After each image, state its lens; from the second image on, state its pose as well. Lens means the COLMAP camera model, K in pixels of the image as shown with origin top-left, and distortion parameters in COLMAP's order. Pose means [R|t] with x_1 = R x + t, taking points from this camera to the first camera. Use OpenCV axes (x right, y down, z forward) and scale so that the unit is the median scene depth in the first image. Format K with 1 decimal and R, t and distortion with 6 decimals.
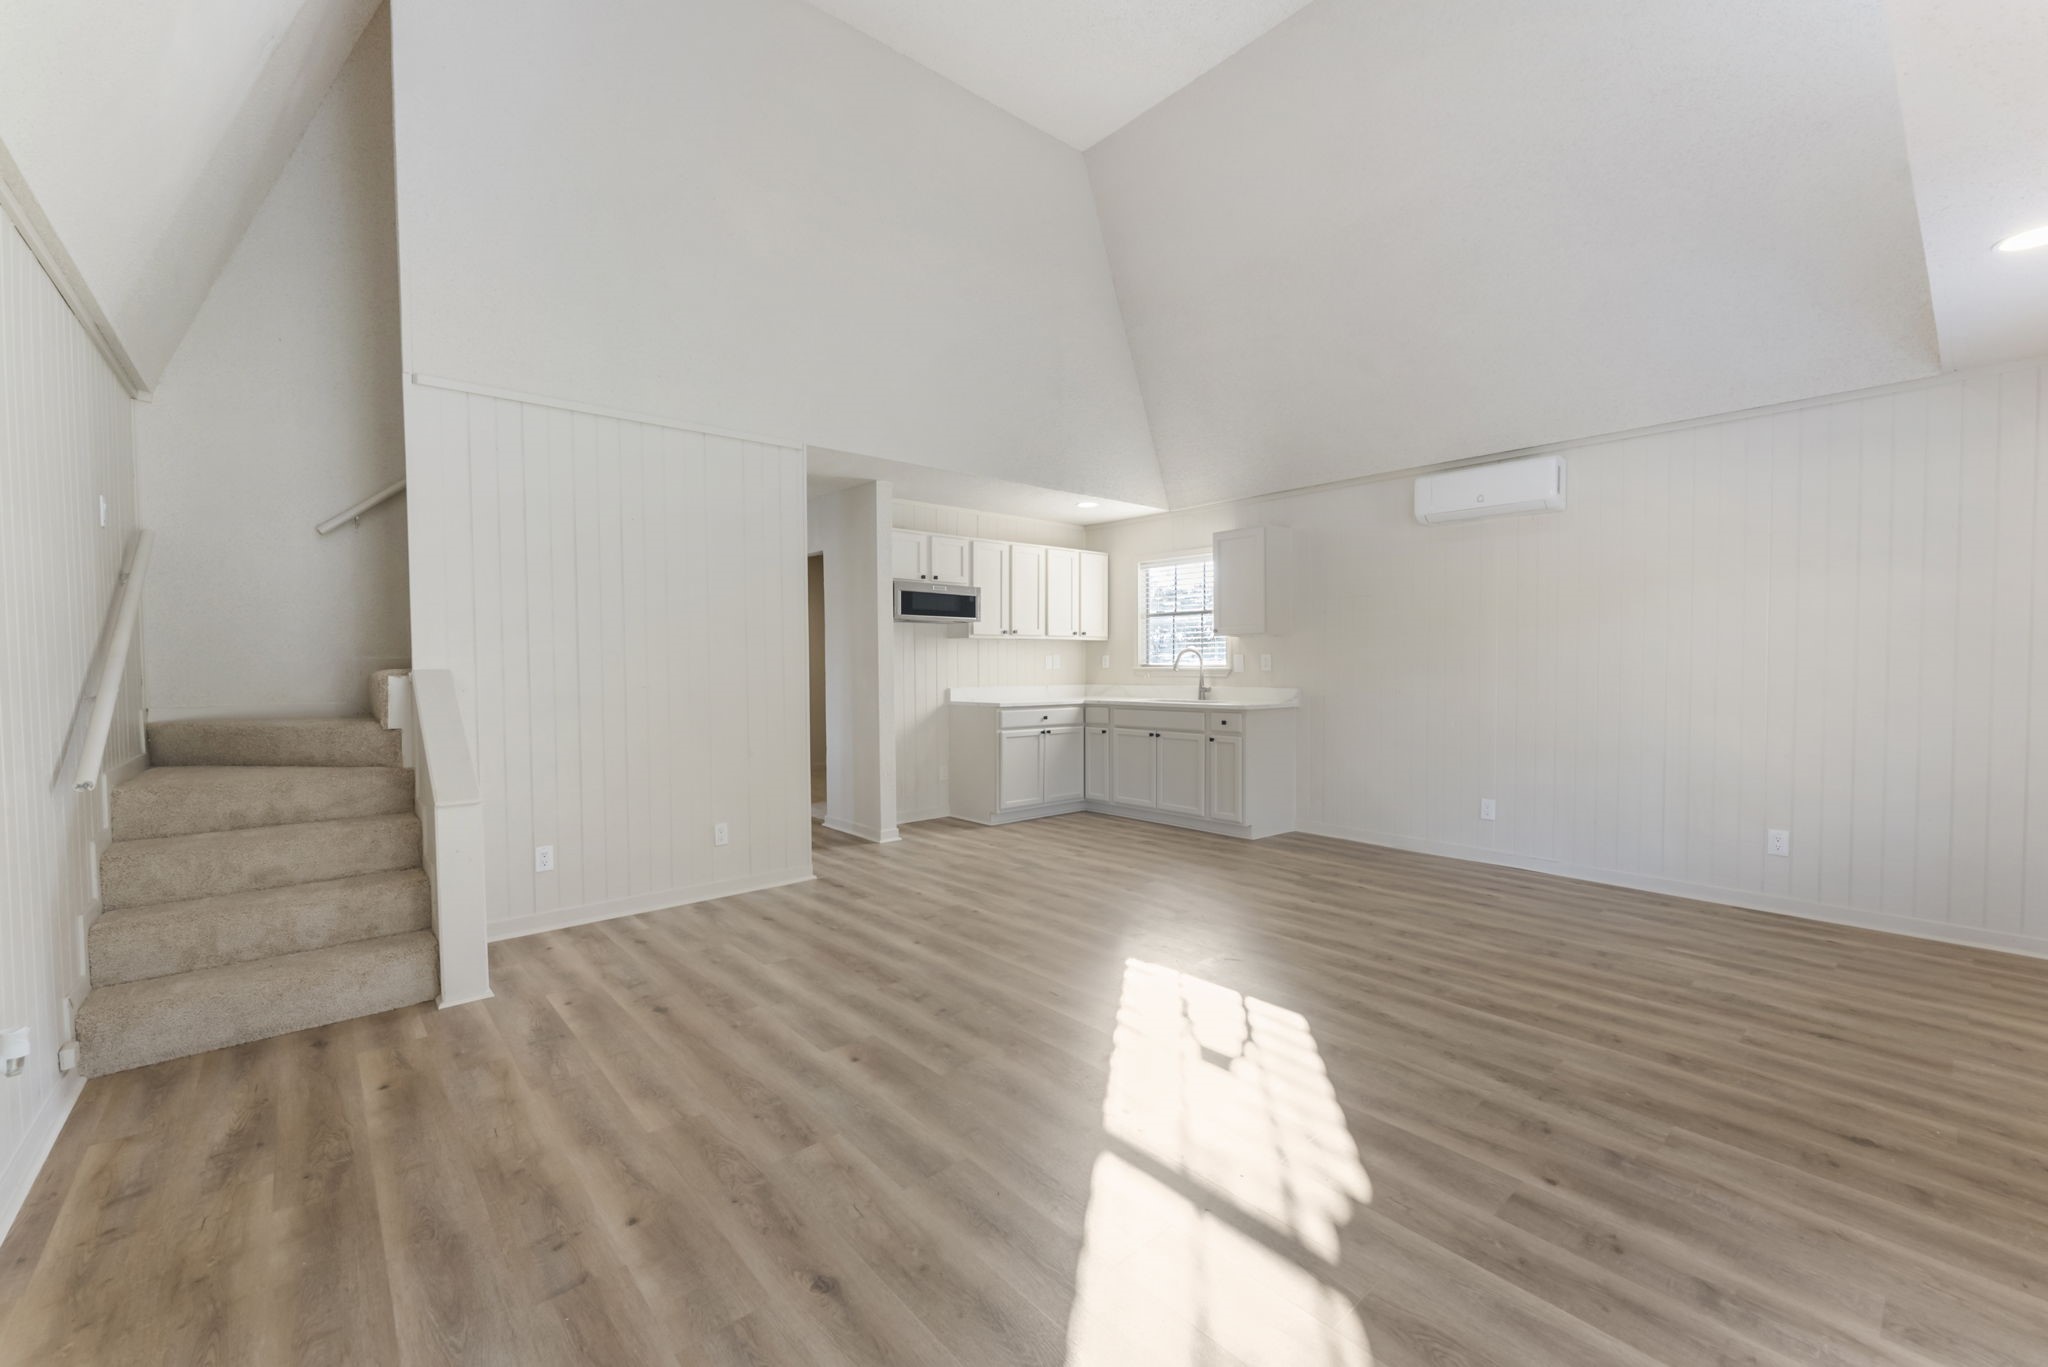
lens RADIAL K [[831.9, 0, 1029.9], [0, 831.9, 683.3], [0, 0, 1]] dist [-0.001081, -0.000021]
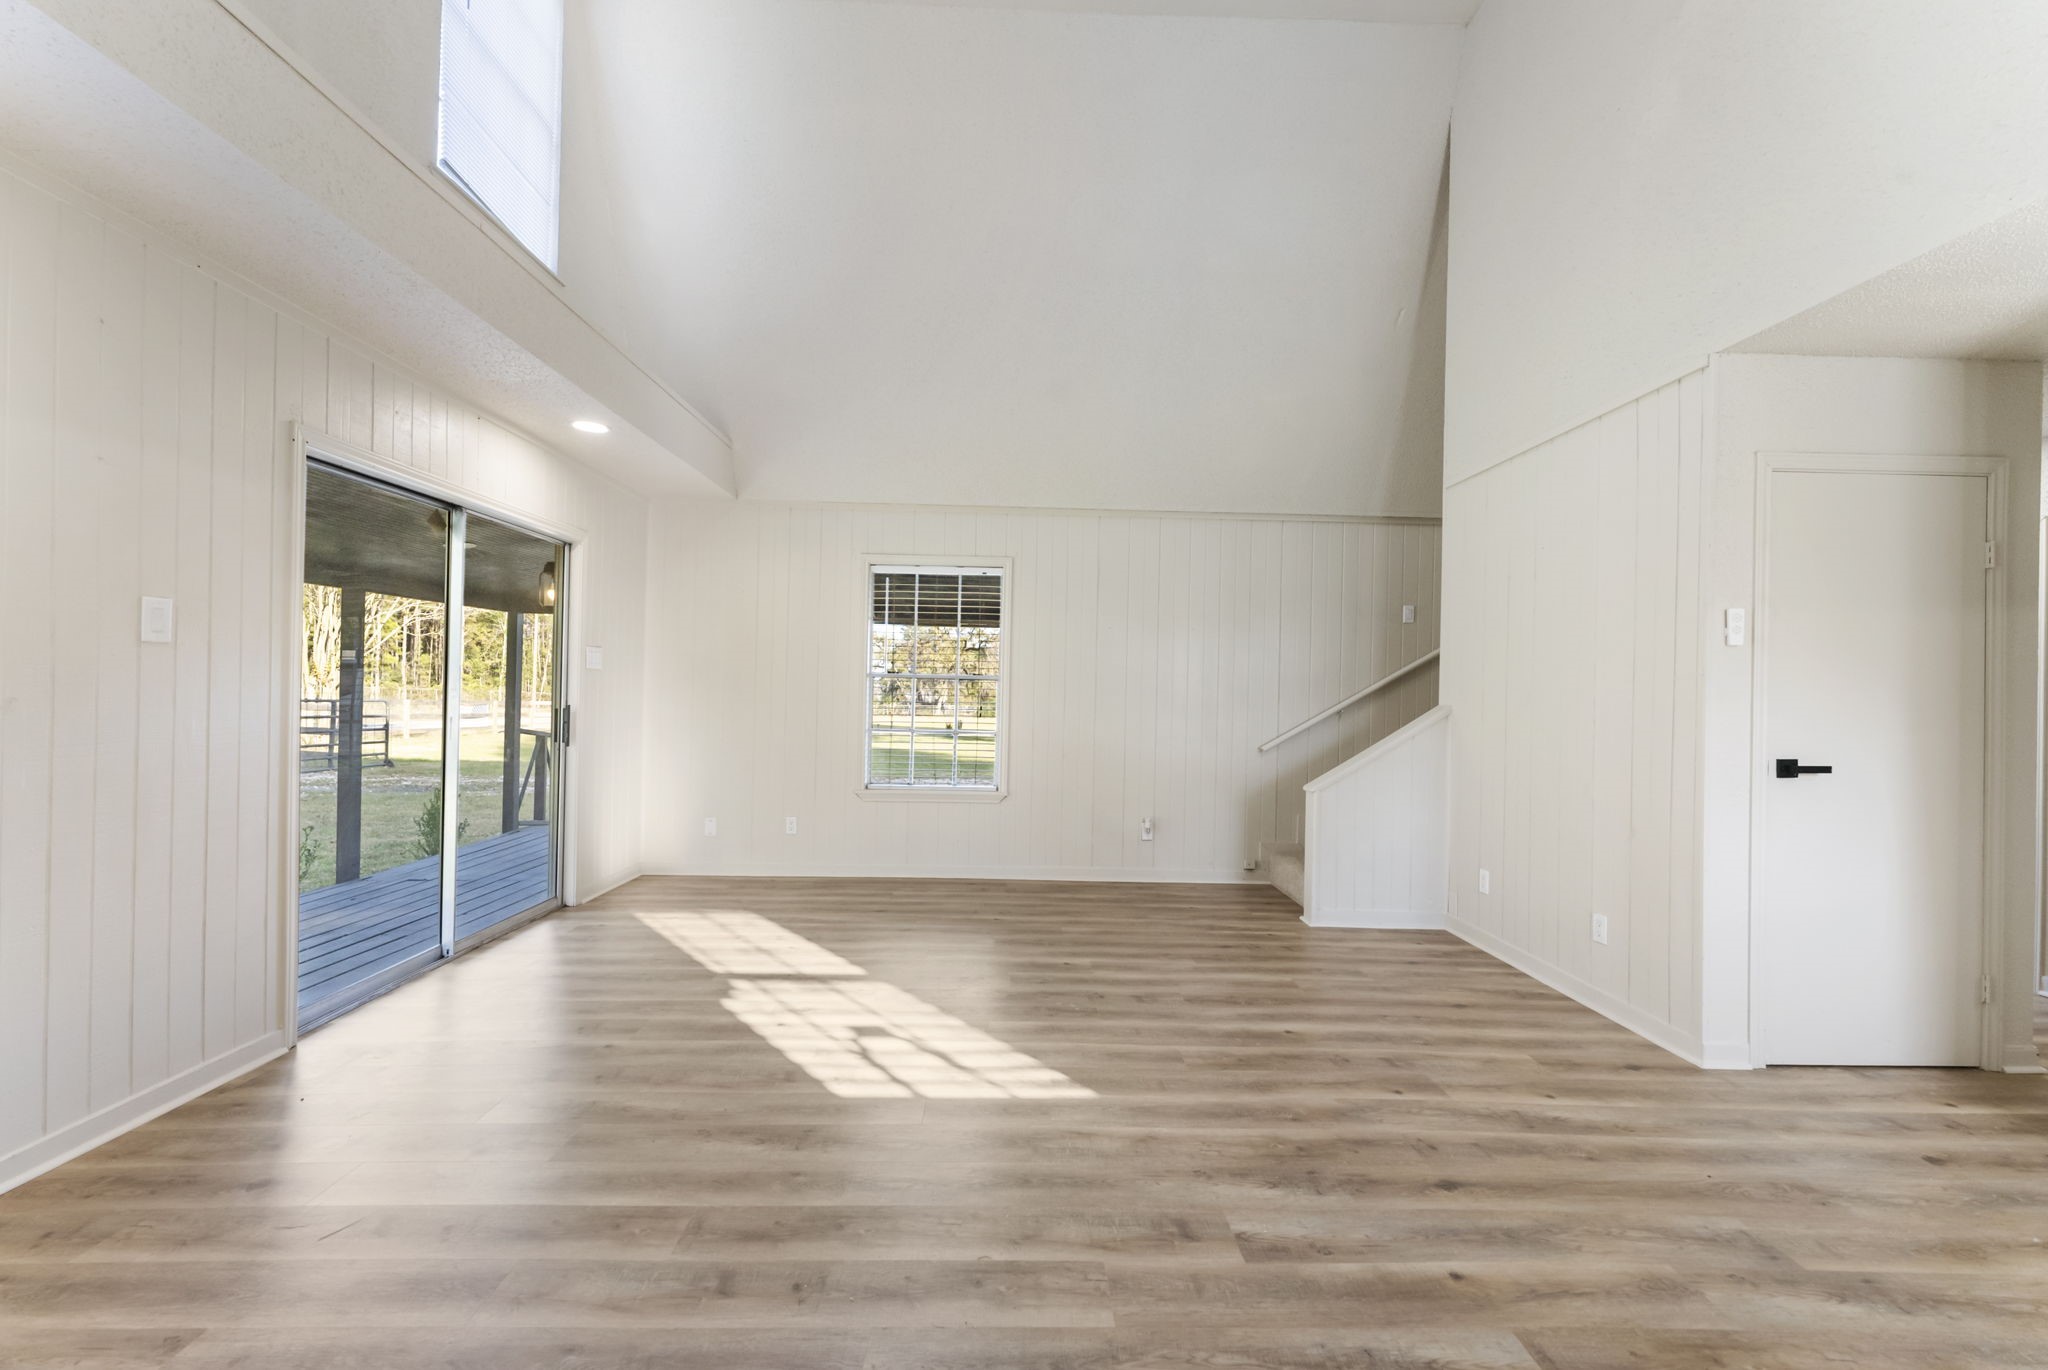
lens RADIAL K [[823.2, 0, 1018.4], [0, 823.2, 687.1], [0, 0, 1]] dist [0.003487, 0.000093]
pose [[-0.645096, -0.010180, -0.764034, 0.783032], [-0.036636, 0.999173, 0.017620, -0.048219], [0.763223, 0.039357, -0.644935, 1.506640]]
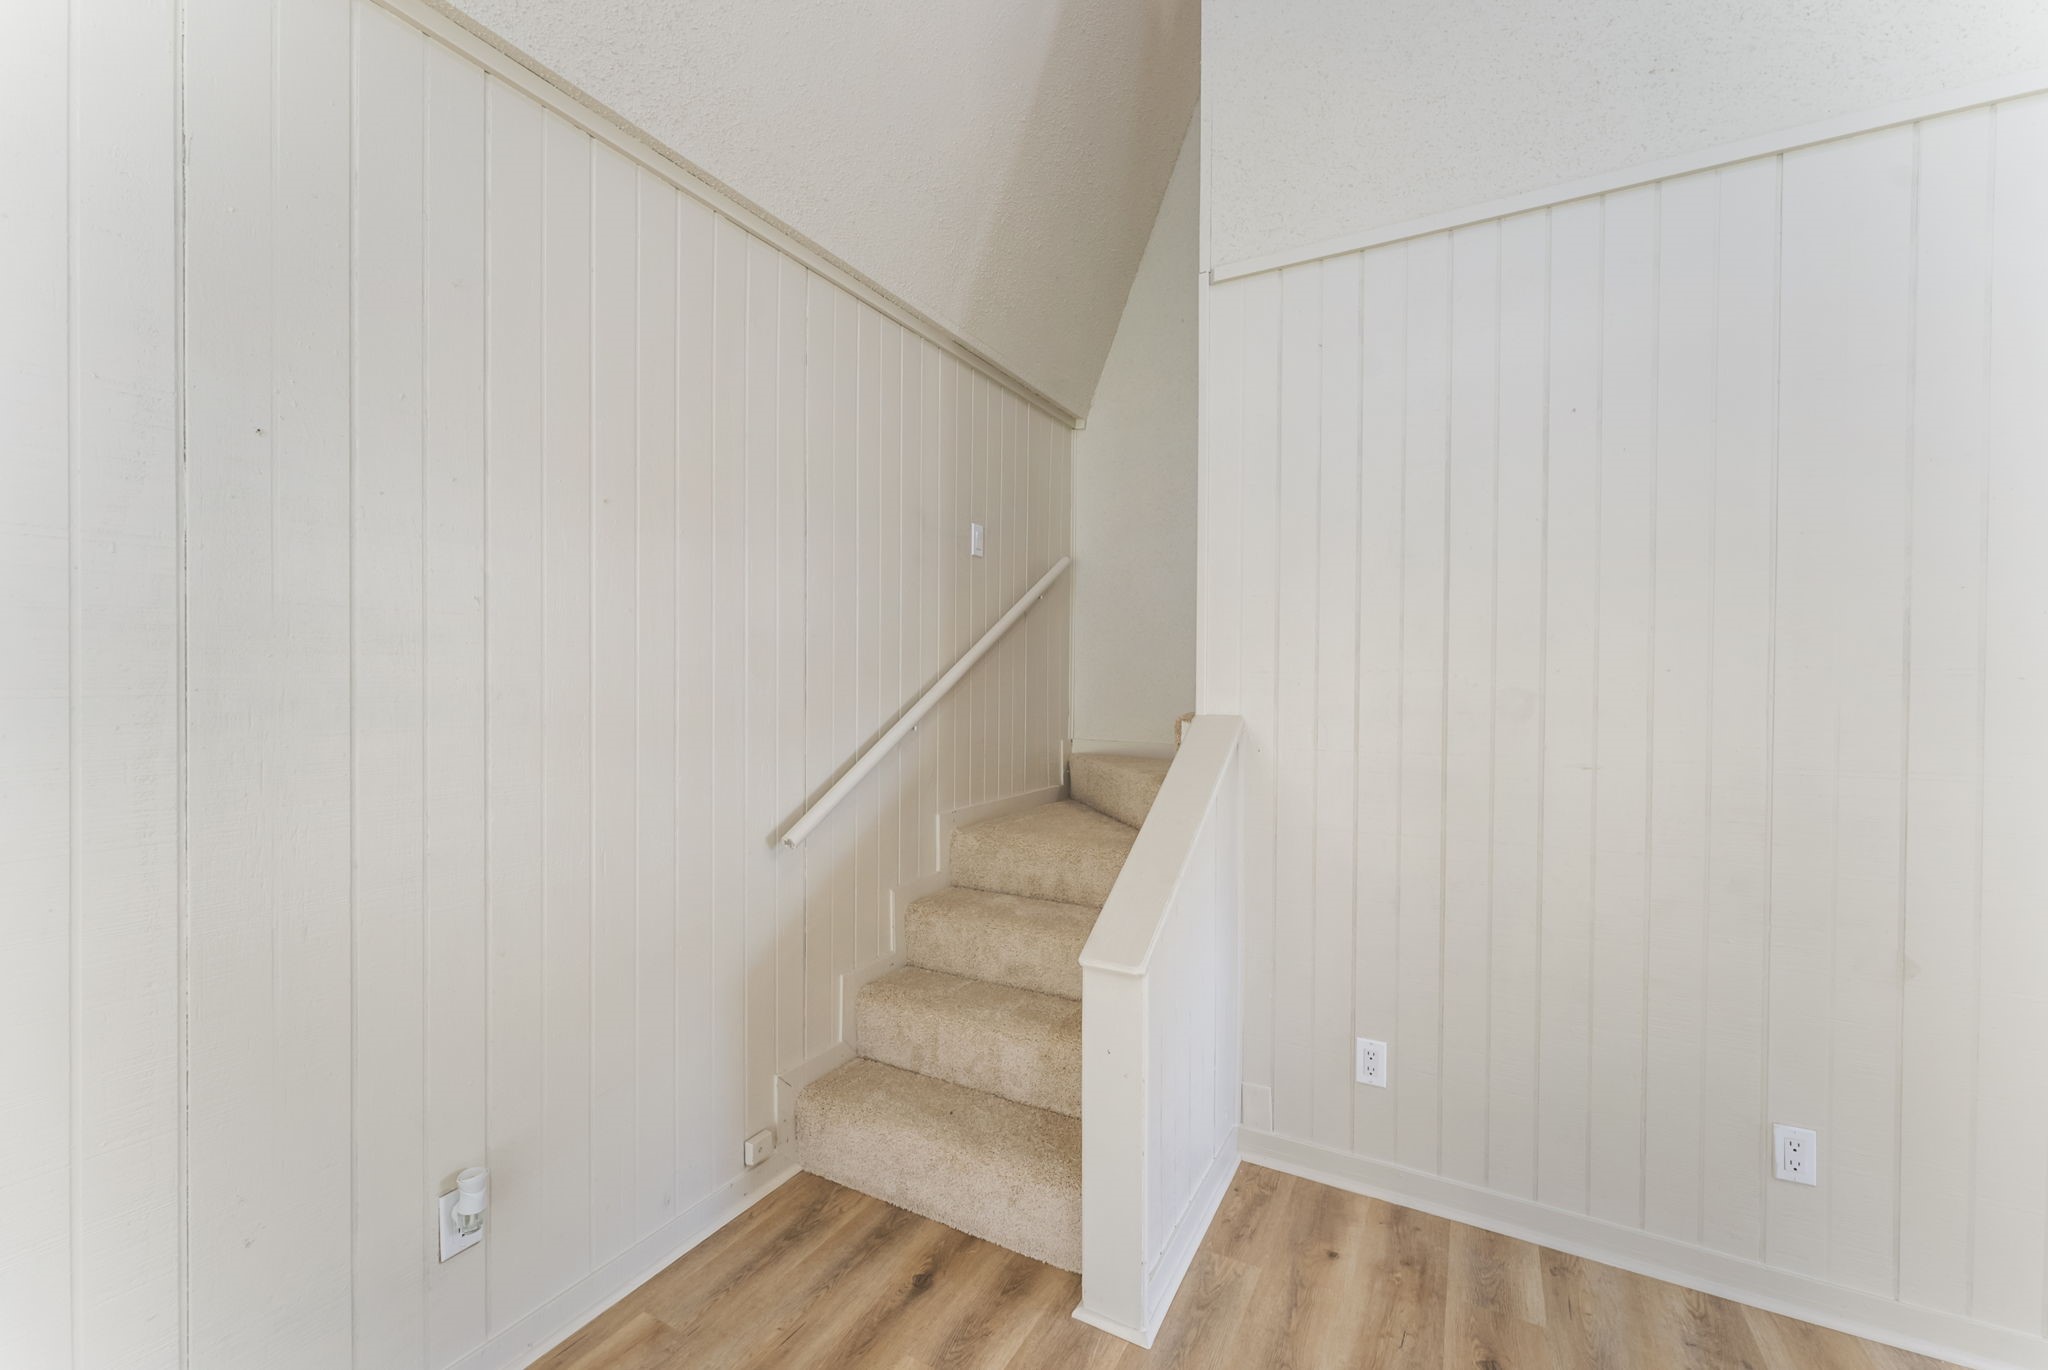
lens RADIAL K [[831.9, 0, 1029.9], [0, 831.9, 684.8], [0, 0, 1]] dist [-0.001081, -0.000021]
pose [[0.349640, 0.011134, -0.936818, -0.182770], [-0.037188, 0.999306, -0.002003, -0.037251], [0.936146, 0.035539, 0.349811, 0.722858]]
